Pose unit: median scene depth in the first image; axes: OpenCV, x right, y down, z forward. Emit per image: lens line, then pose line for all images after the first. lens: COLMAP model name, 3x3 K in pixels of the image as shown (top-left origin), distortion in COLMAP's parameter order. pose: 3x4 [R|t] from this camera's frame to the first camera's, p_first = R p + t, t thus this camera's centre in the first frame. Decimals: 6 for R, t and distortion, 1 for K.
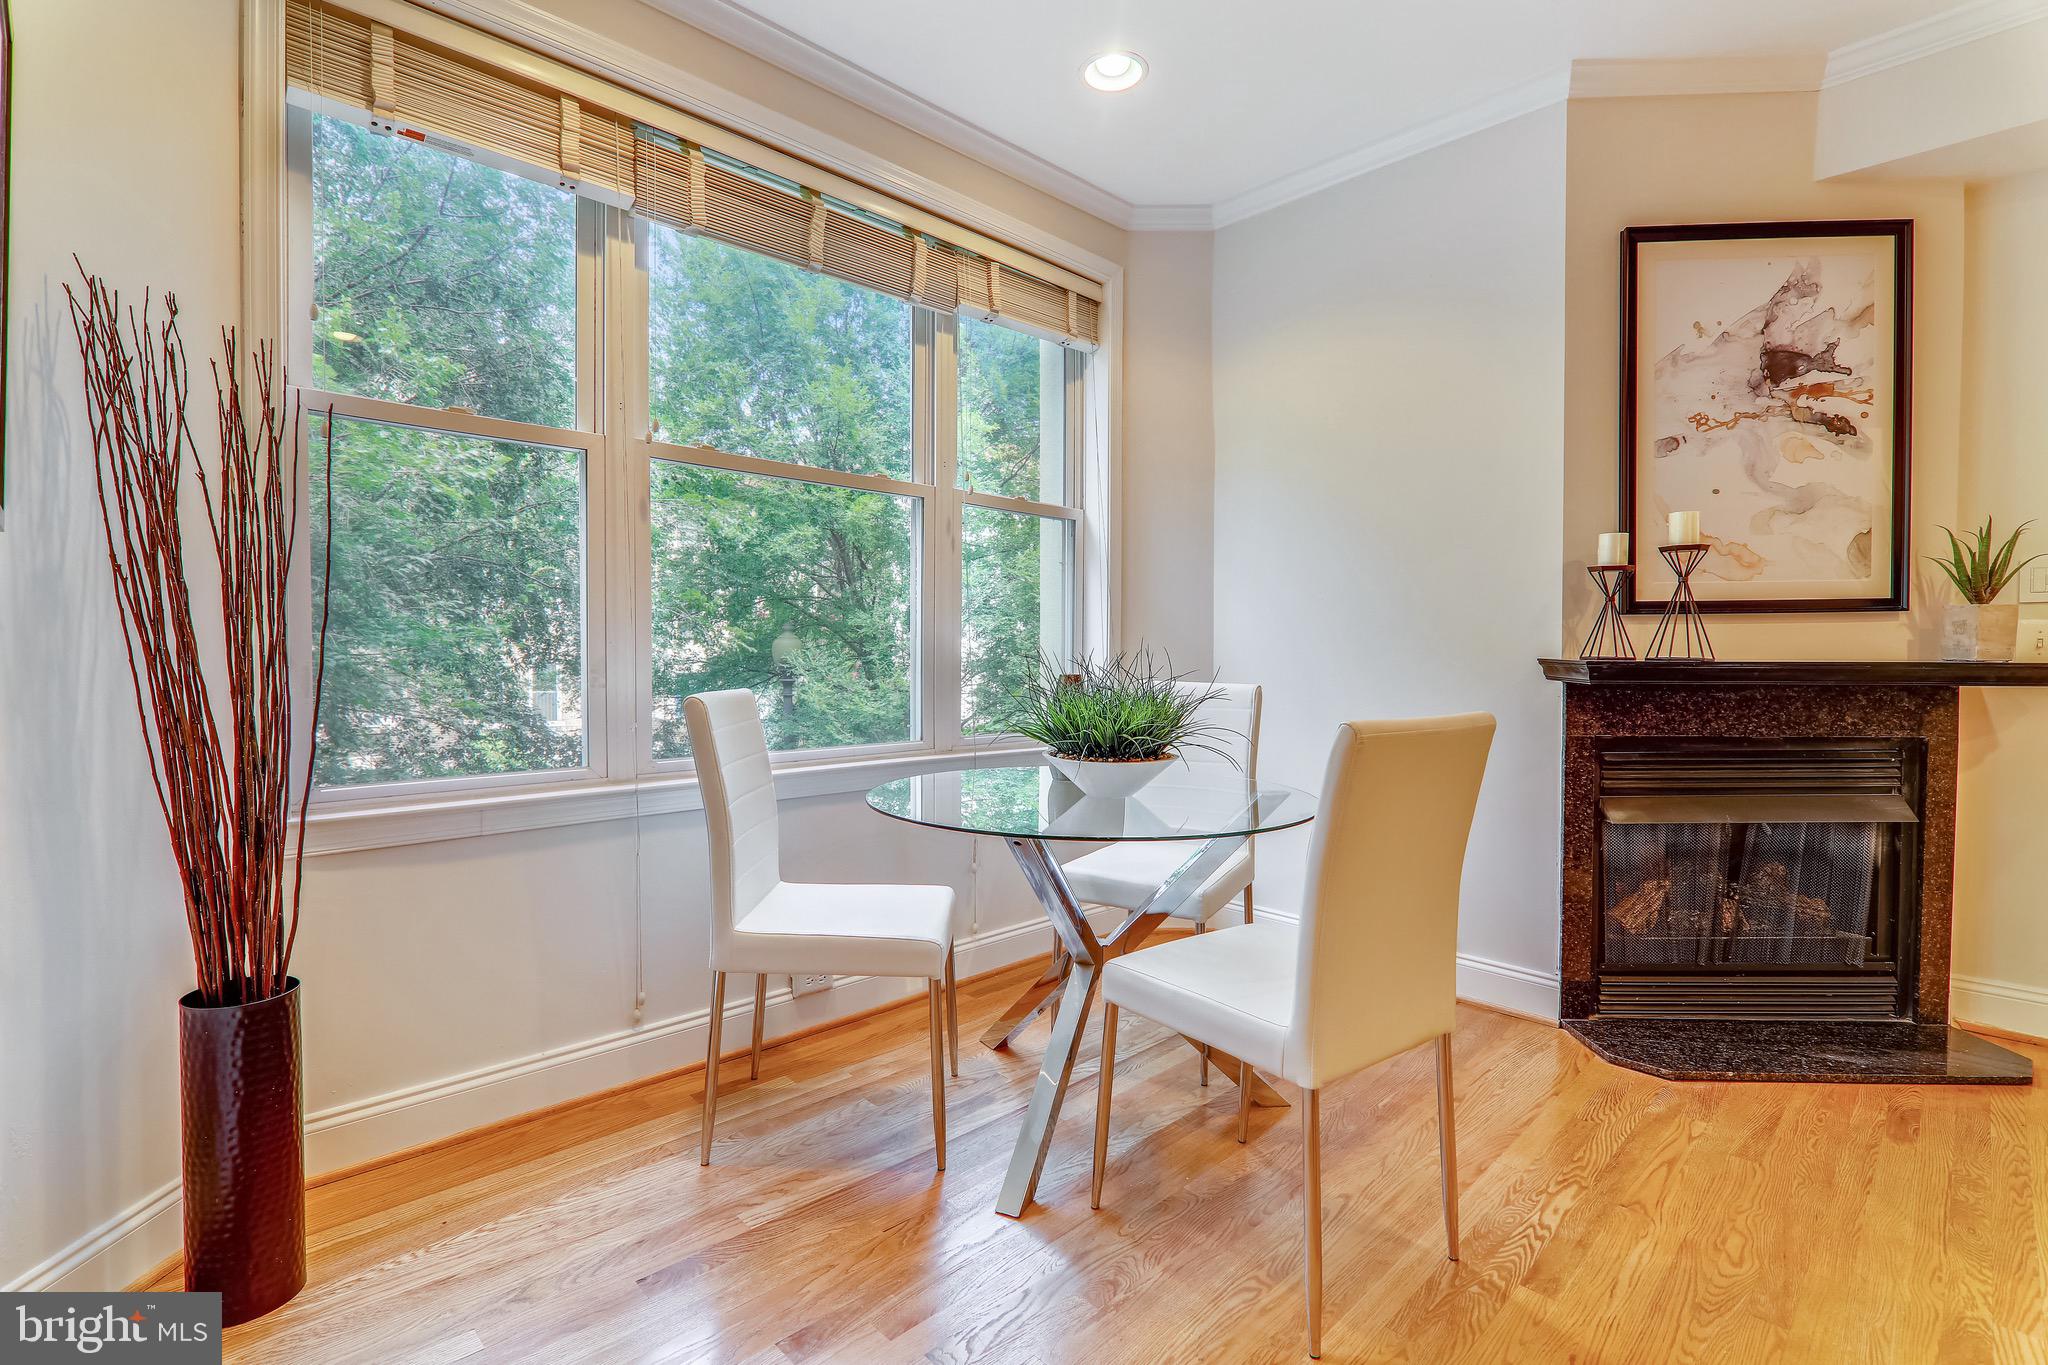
lens RADIAL K [[955.5, 0, 1017.0], [0, 955.5, 672.5], [0, 0, 1]] dist [-0.023075, -0.000147]
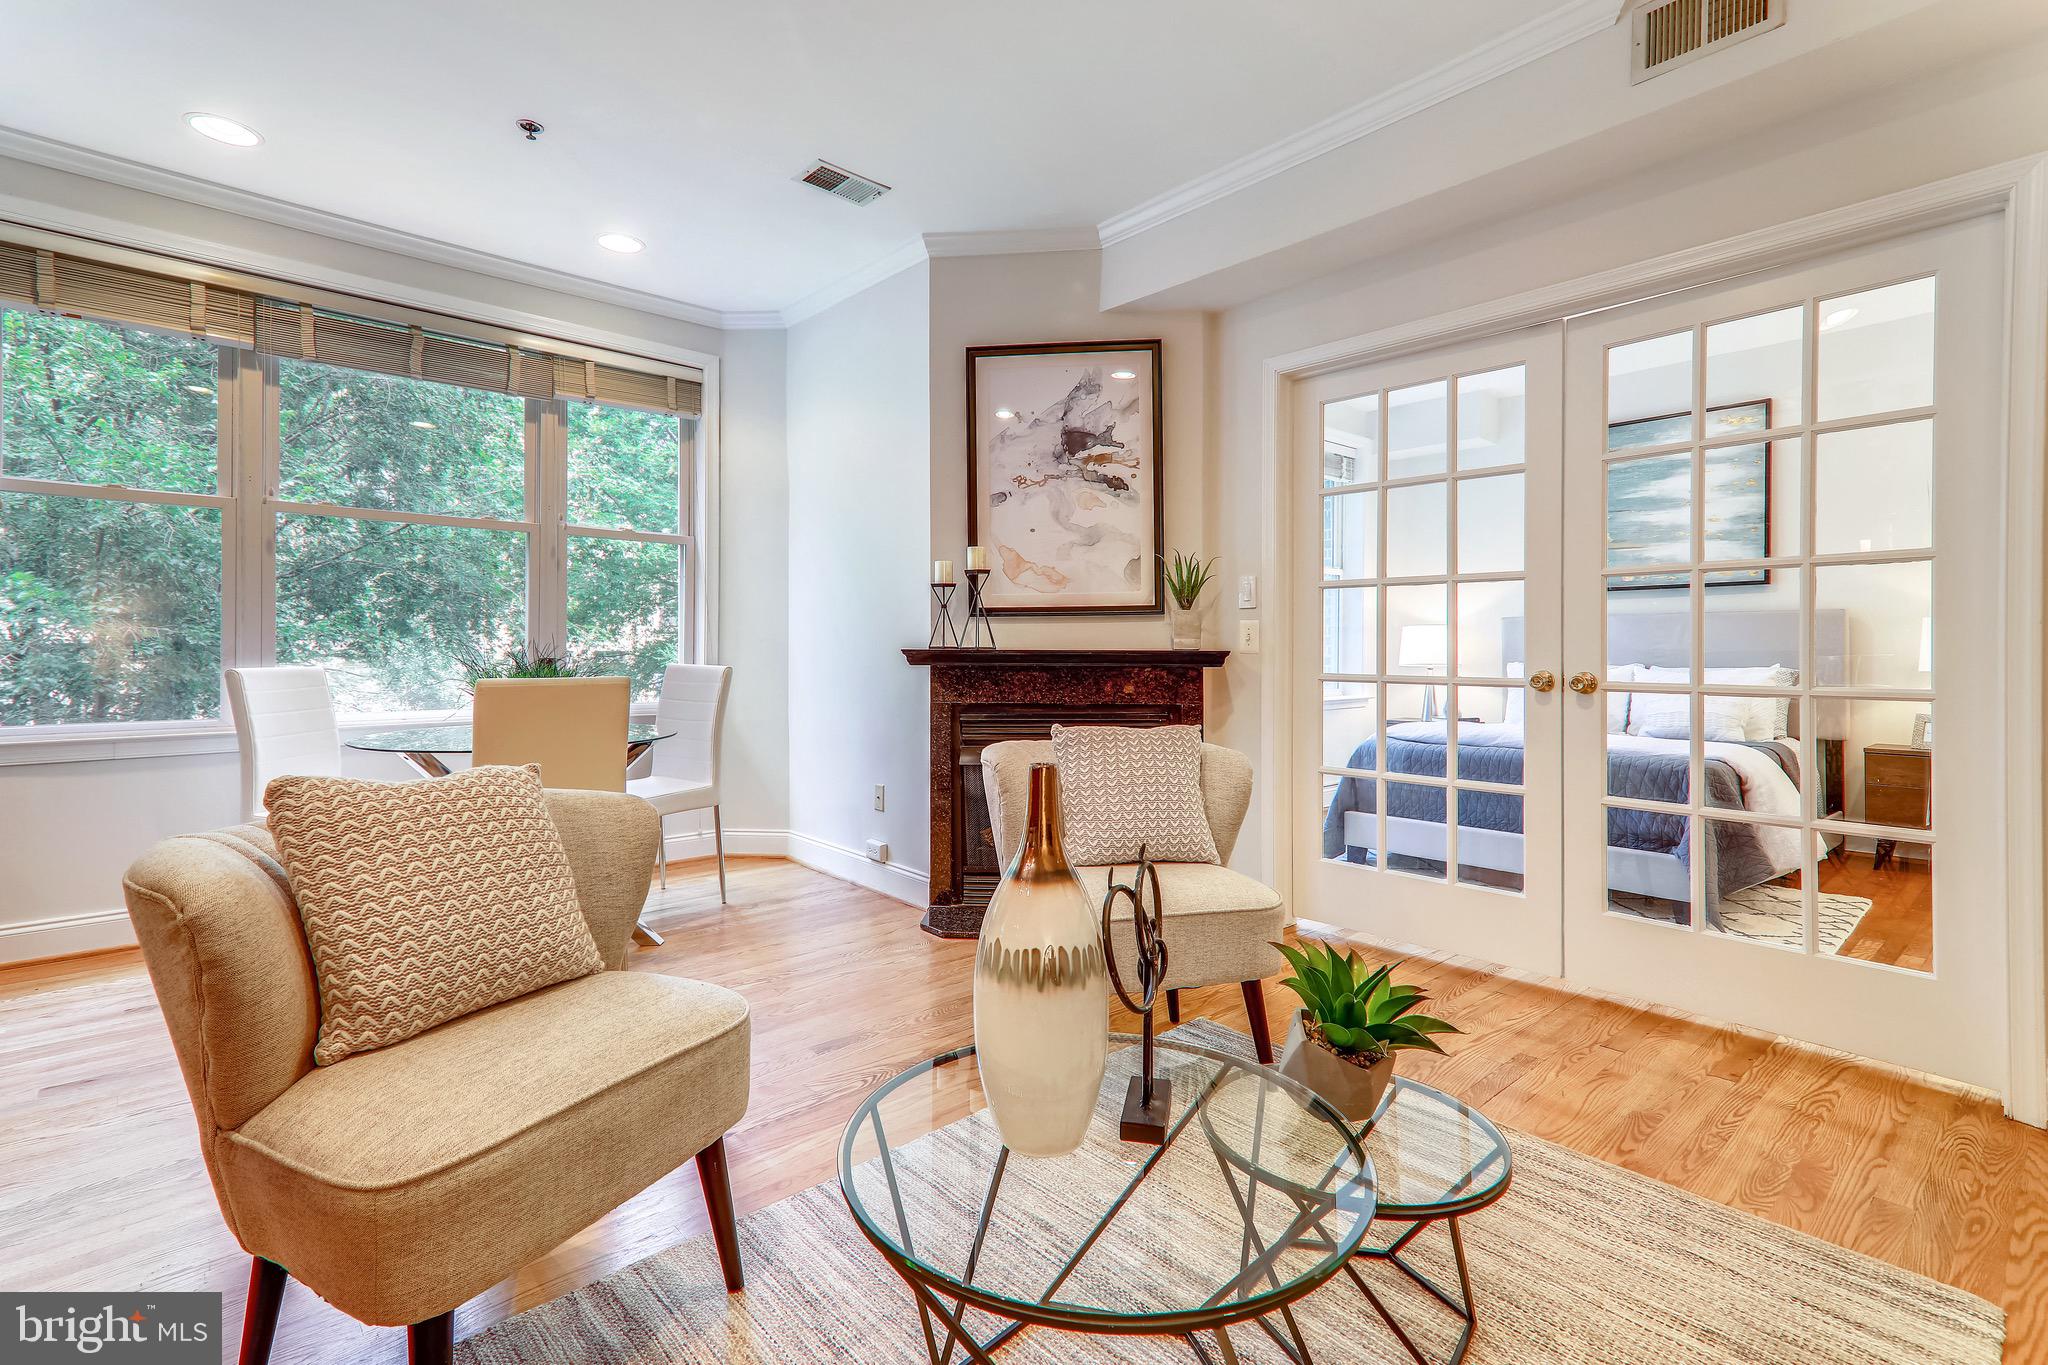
lens RADIAL K [[953.1, 0, 1025.9], [0, 953.1, 635.2], [0, 0, 1]] dist [0.003979, 0.001131]
pose [[0.999799, 0.000470, -0.020046, 0.767309], [-0.001089, 0.999523, -0.030852, 0.010529], [0.020022, 0.030867, 0.999323, -0.435455]]
